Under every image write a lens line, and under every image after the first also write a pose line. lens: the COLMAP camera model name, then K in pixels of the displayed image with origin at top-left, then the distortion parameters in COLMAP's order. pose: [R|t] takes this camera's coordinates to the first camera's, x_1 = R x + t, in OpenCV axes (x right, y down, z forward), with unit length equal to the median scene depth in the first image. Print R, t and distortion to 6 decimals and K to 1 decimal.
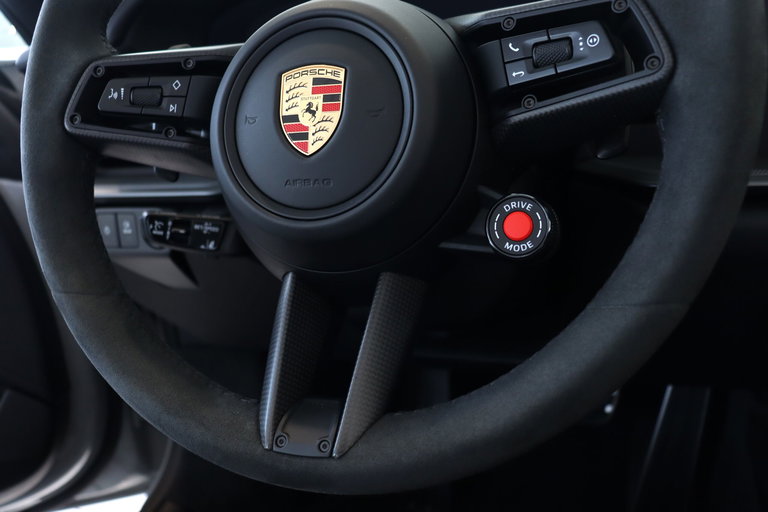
lens RADIAL K [[689.8, 0, 384.0], [0, 689.8, 256.0], [0, 0, 1]] dist [-0.183189, 0.194442]
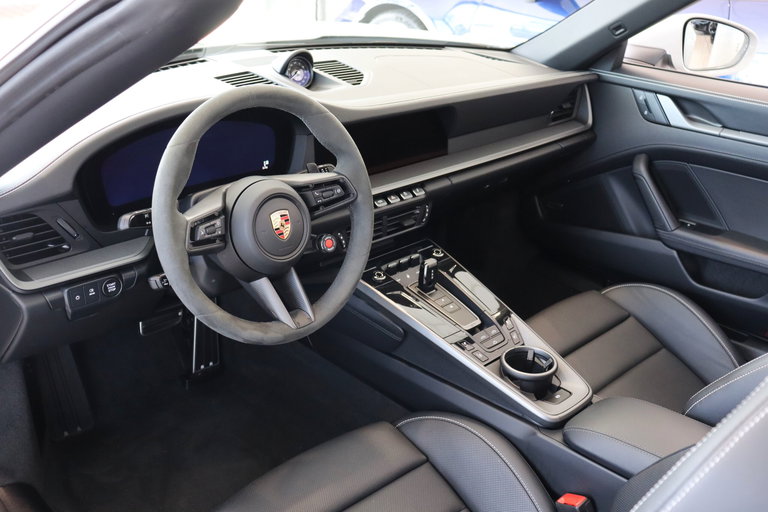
lens RADIAL K [[864.8, 0, 384.0], [0, 864.8, 256.0], [0, 0, 1]] dist [0.001256, 0.001138]
pose [[0.436235, -0.281320, 0.854727, -3.413150], [0.149828, 0.959322, 0.239277, -0.976426], [-0.887271, 0.023681, 0.460639, -1.289647]]
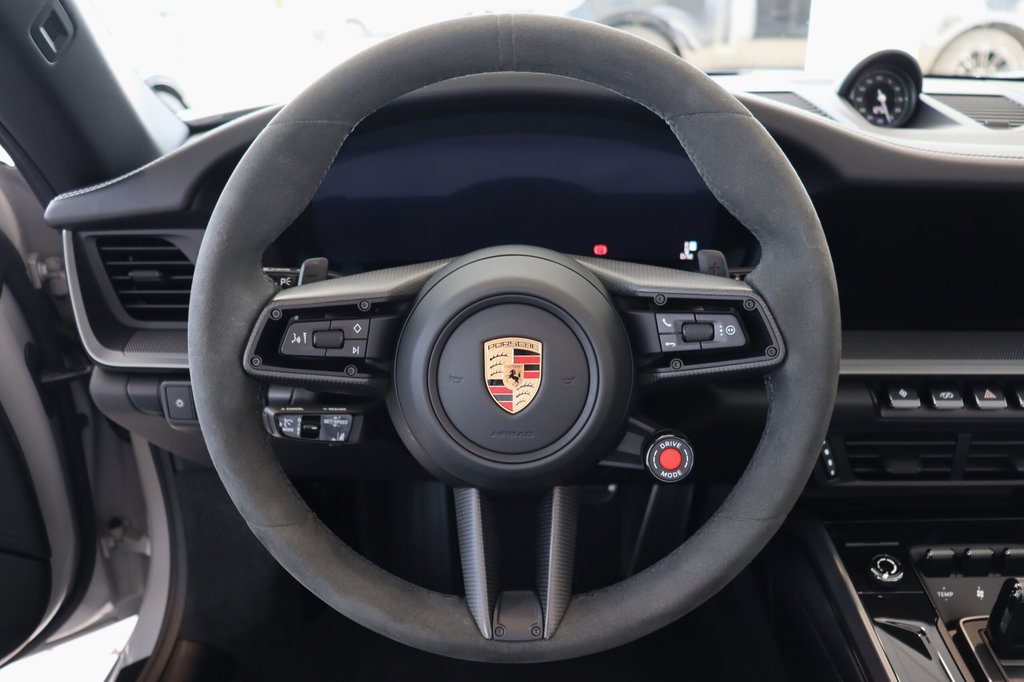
lens RADIAL K [[872.2, 0, 512.0], [0, 872.2, 341.0], [0, 0, 1]] dist [-0.195120, 0.197846]
pose [[0.945431, -0.059833, 0.320282, -0.610775], [0.016722, 0.990609, 0.135700, -0.491146], [-0.325394, -0.122939, 0.937553, -0.463518]]
